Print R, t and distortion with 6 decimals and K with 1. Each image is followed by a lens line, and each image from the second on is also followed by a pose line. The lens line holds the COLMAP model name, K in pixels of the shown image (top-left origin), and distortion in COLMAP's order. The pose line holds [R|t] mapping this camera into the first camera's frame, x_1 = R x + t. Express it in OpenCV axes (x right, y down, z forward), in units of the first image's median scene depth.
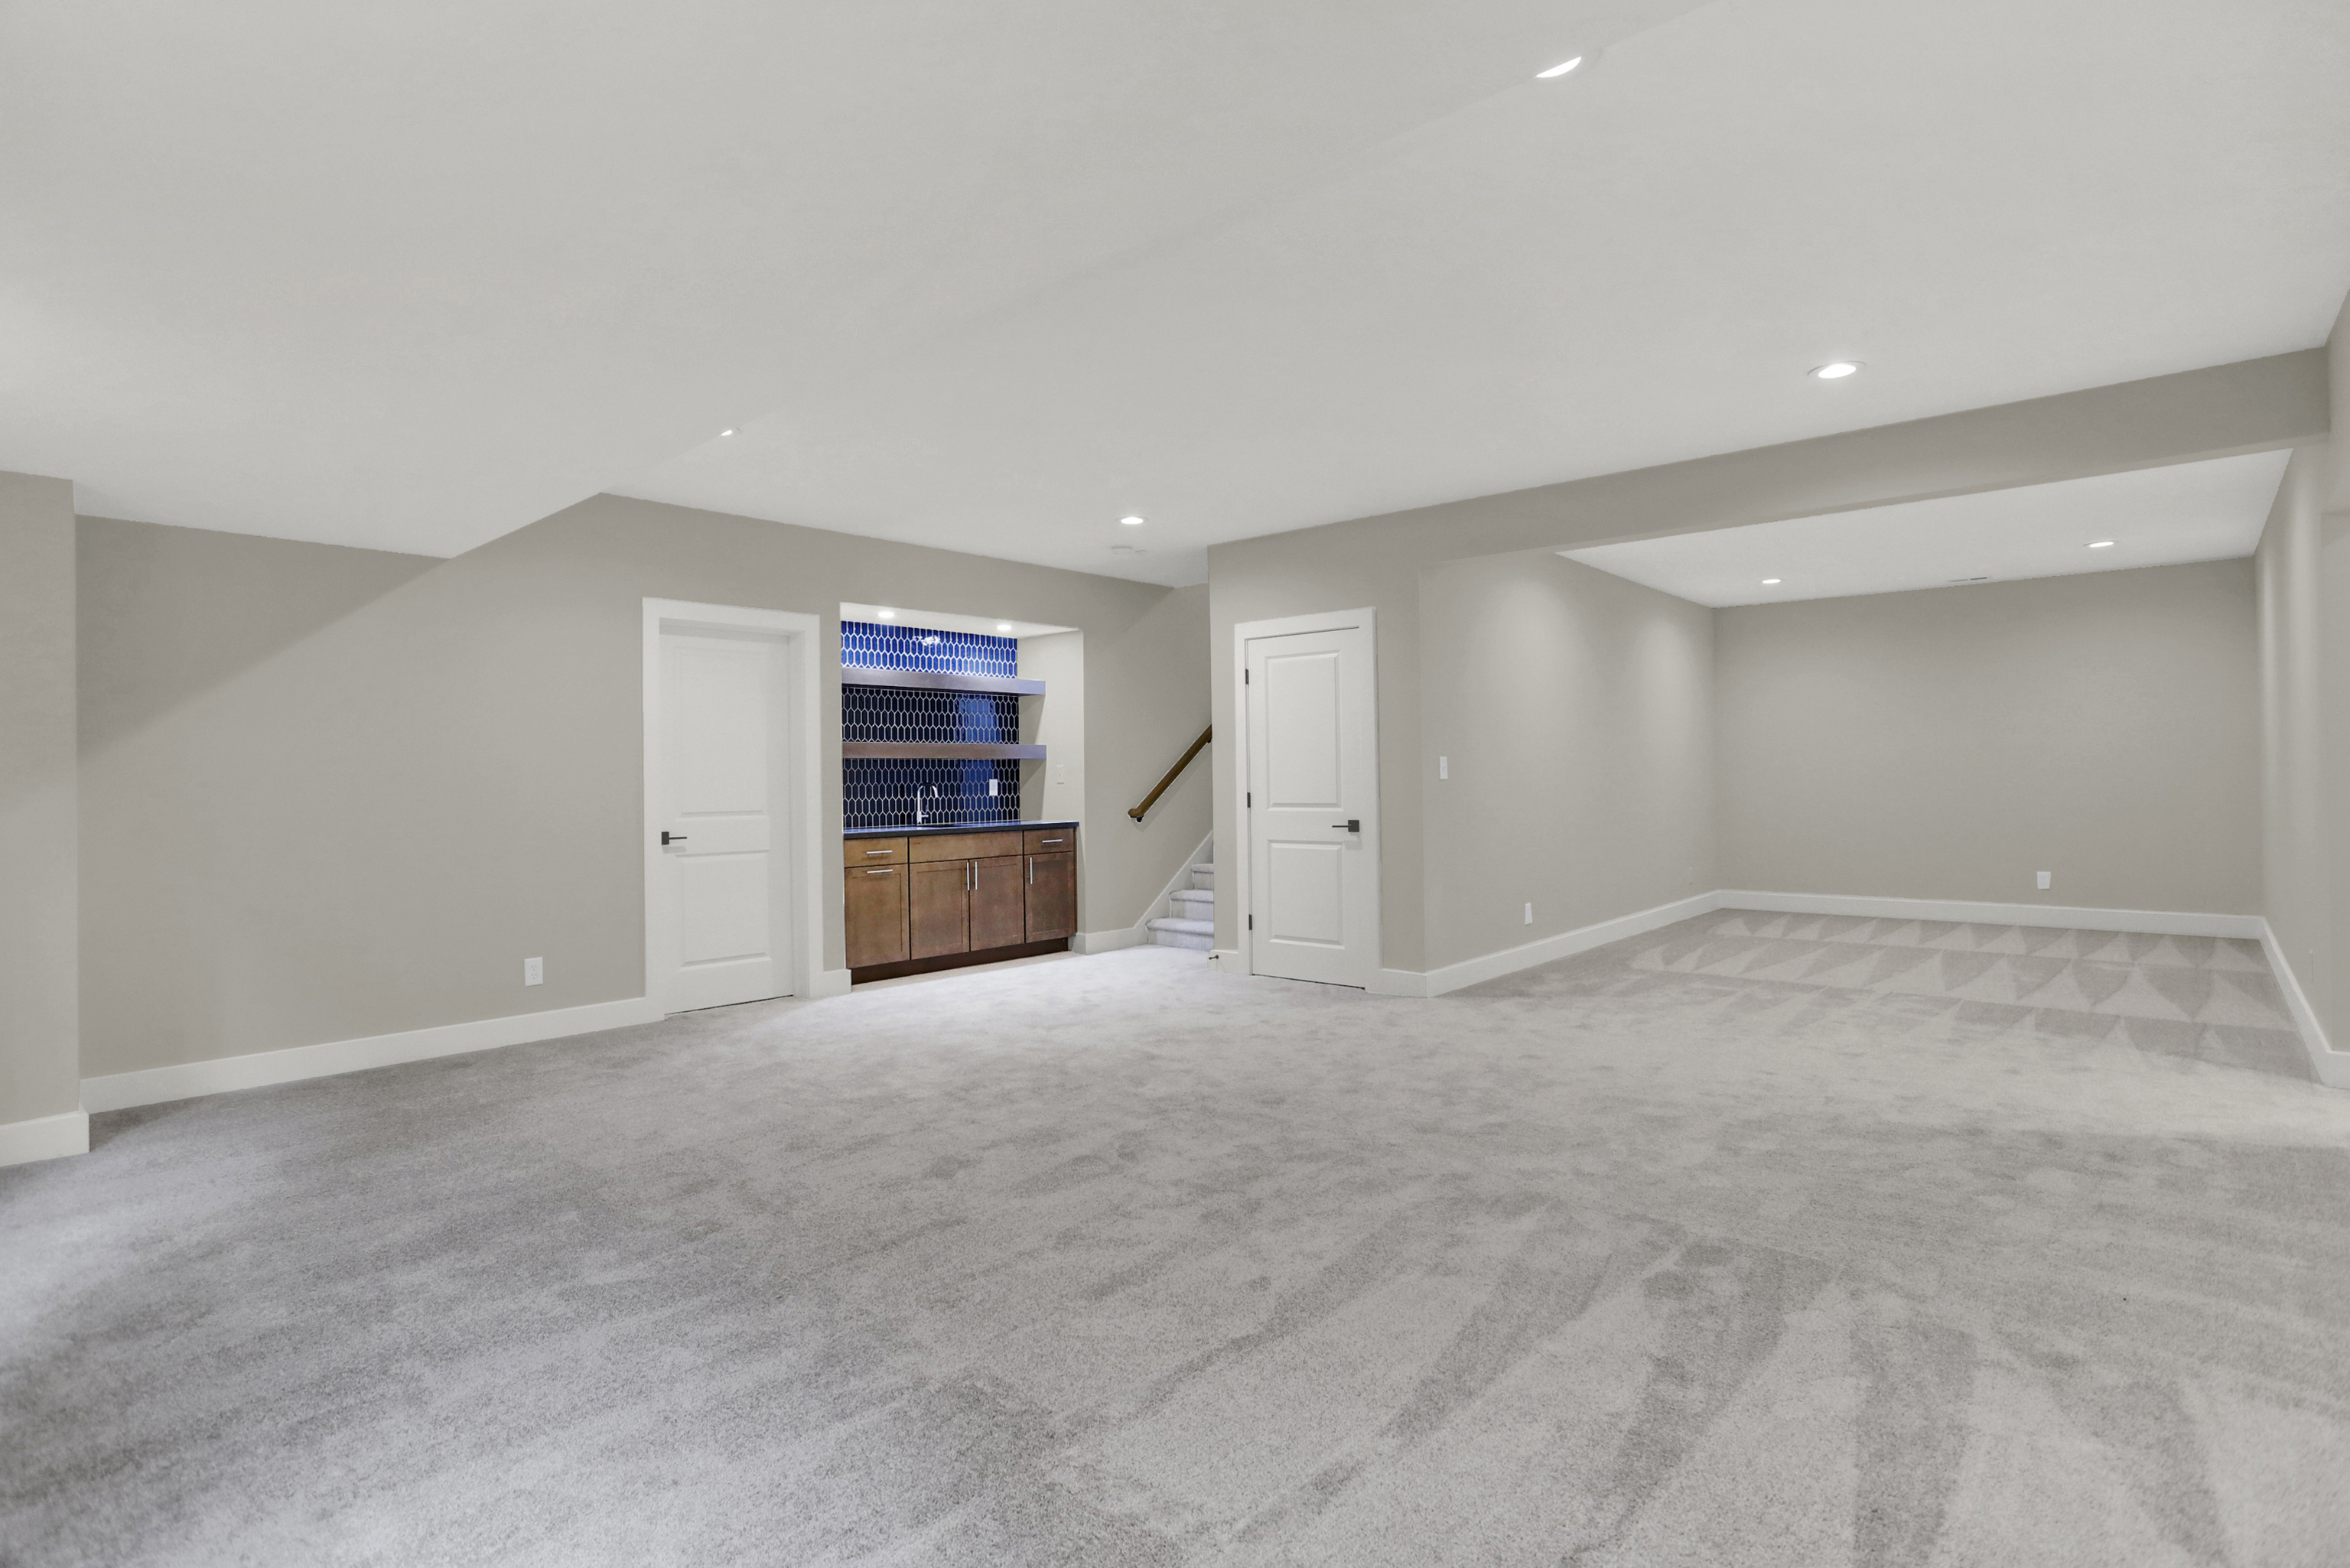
lens RADIAL K [[1148.4, 0, 1175.0], [0, 1148.4, 784.0], [0, 0, 1]] dist [-0.040286, -0.000140]
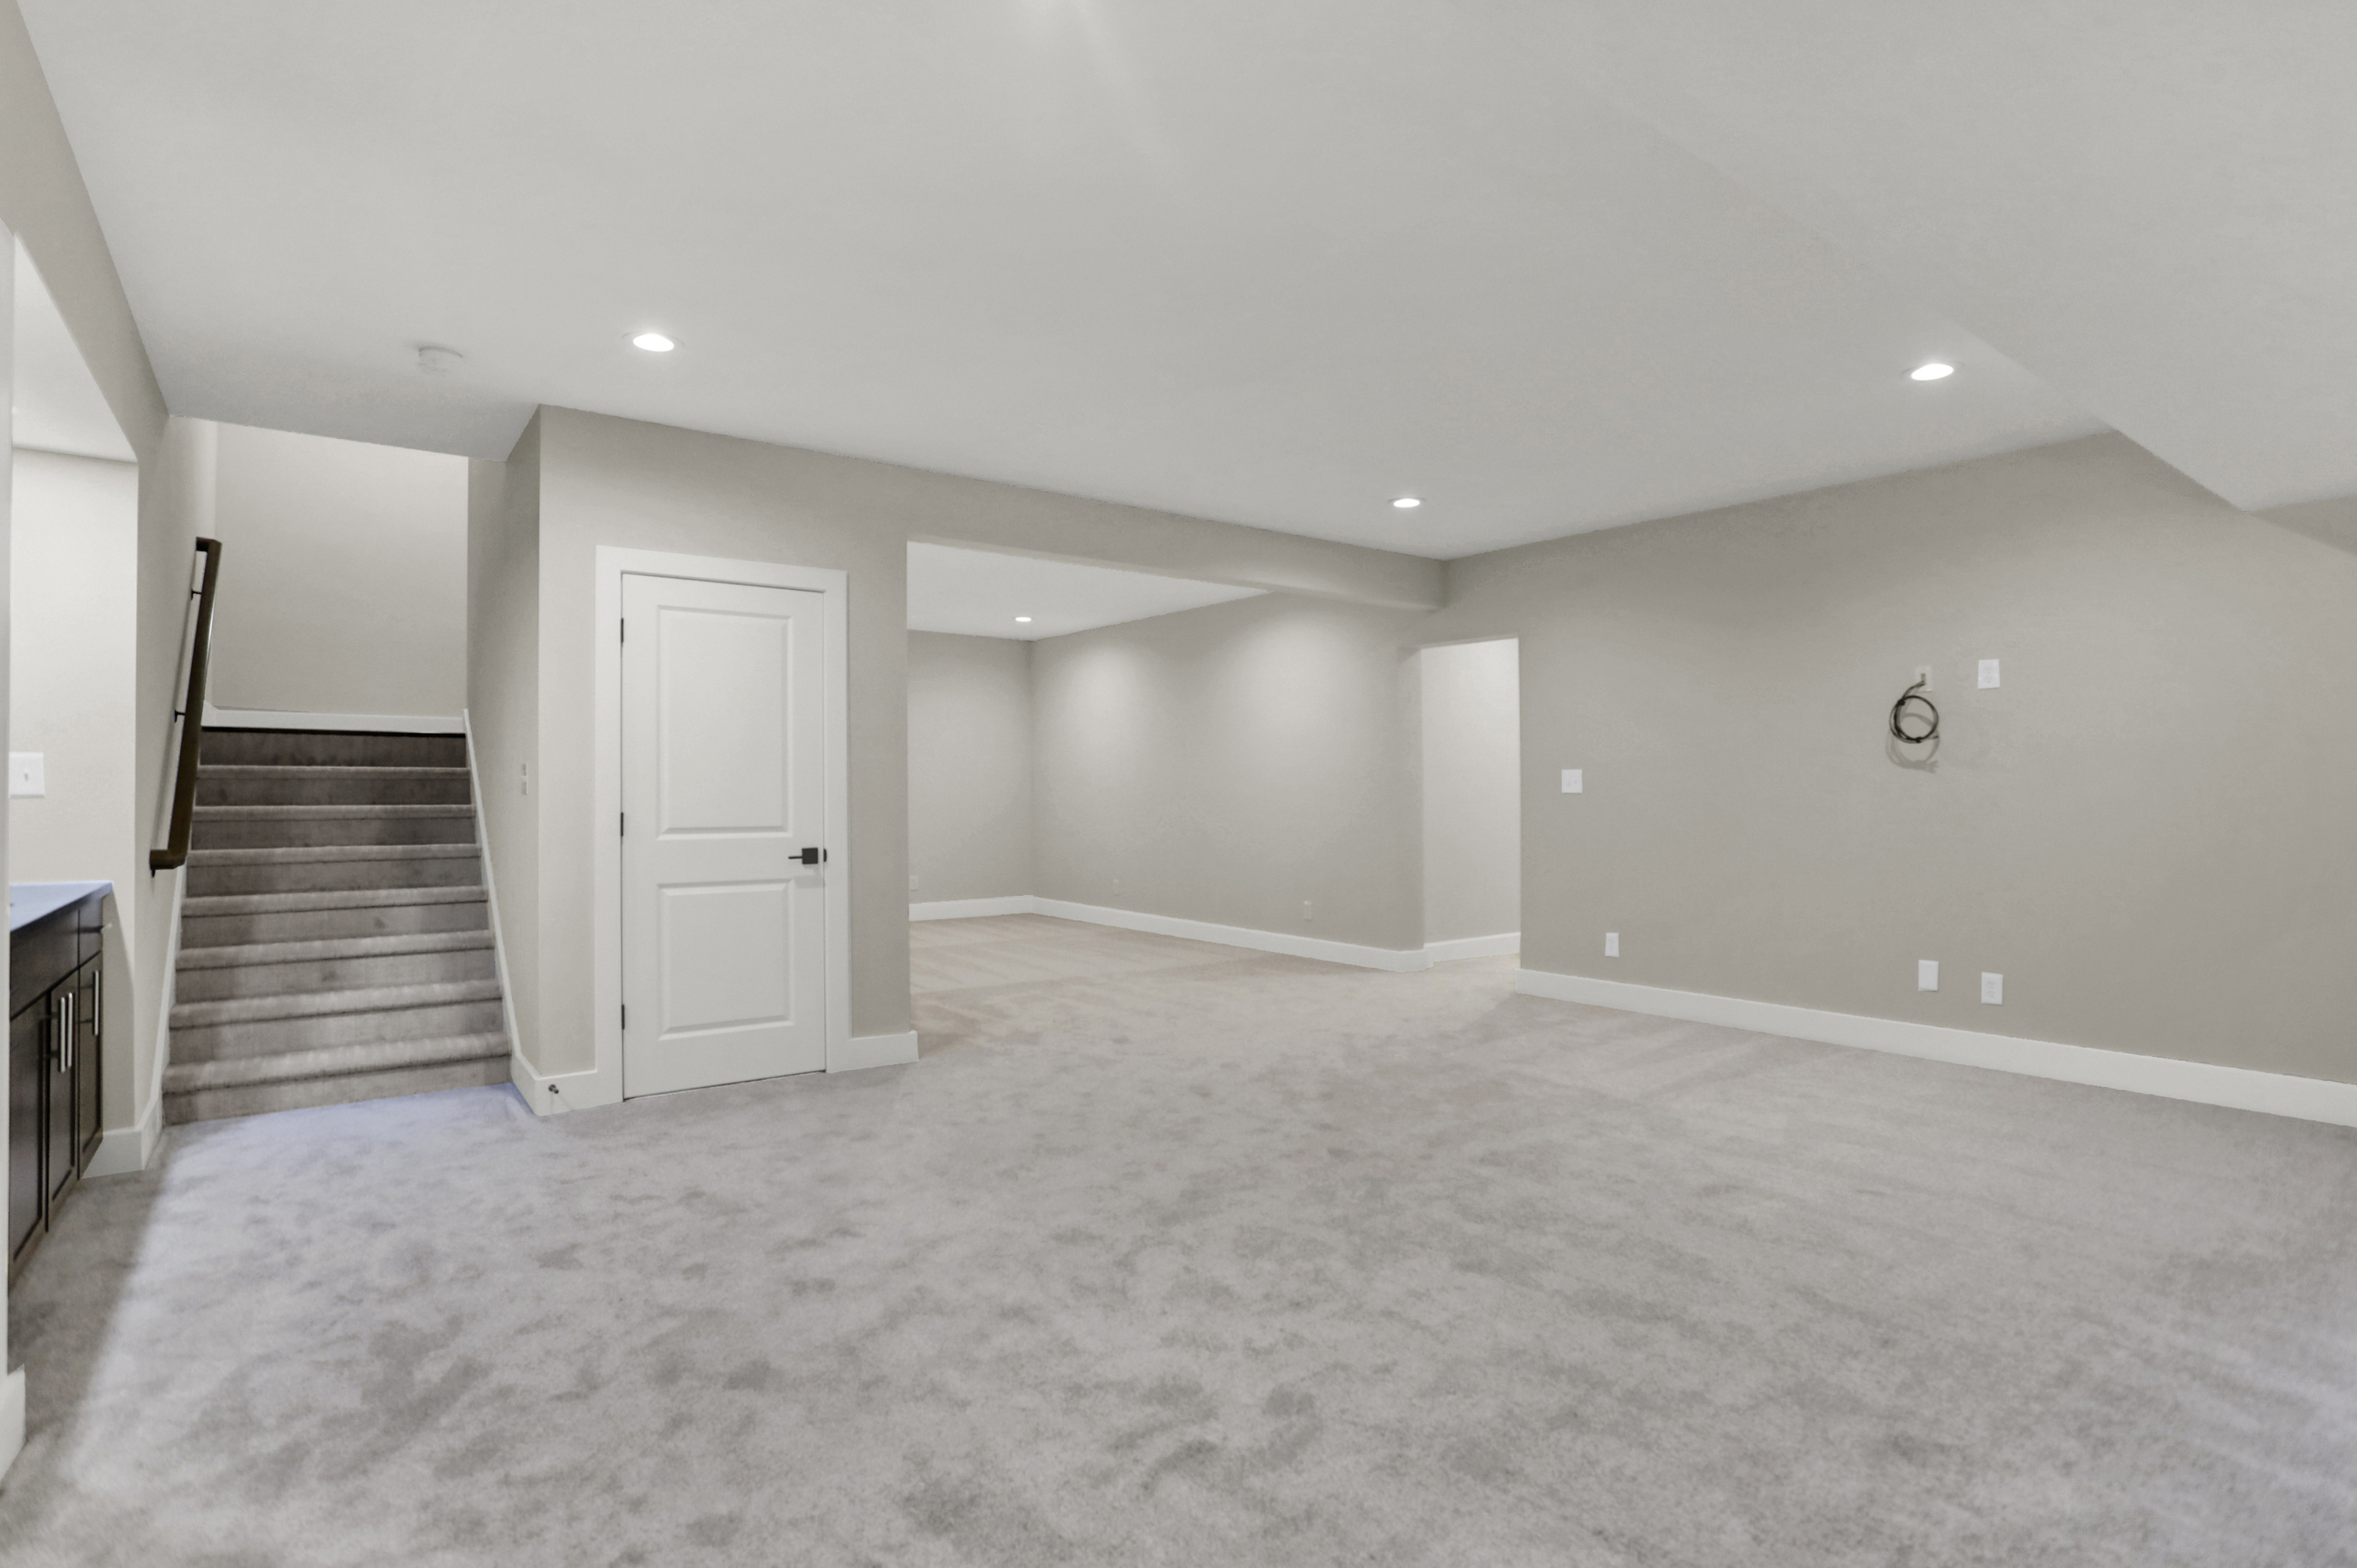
lens RADIAL K [[1151.8, 0, 1178.5], [0, 1151.8, 784.0], [0, 0, 1]] dist [-0.040286, -0.000140]
pose [[0.190332, 0.023493, 0.981439, -0.355877], [0.004297, 0.999684, -0.024763, 0.006234], [-0.981710, 0.008930, 0.190171, 0.418349]]
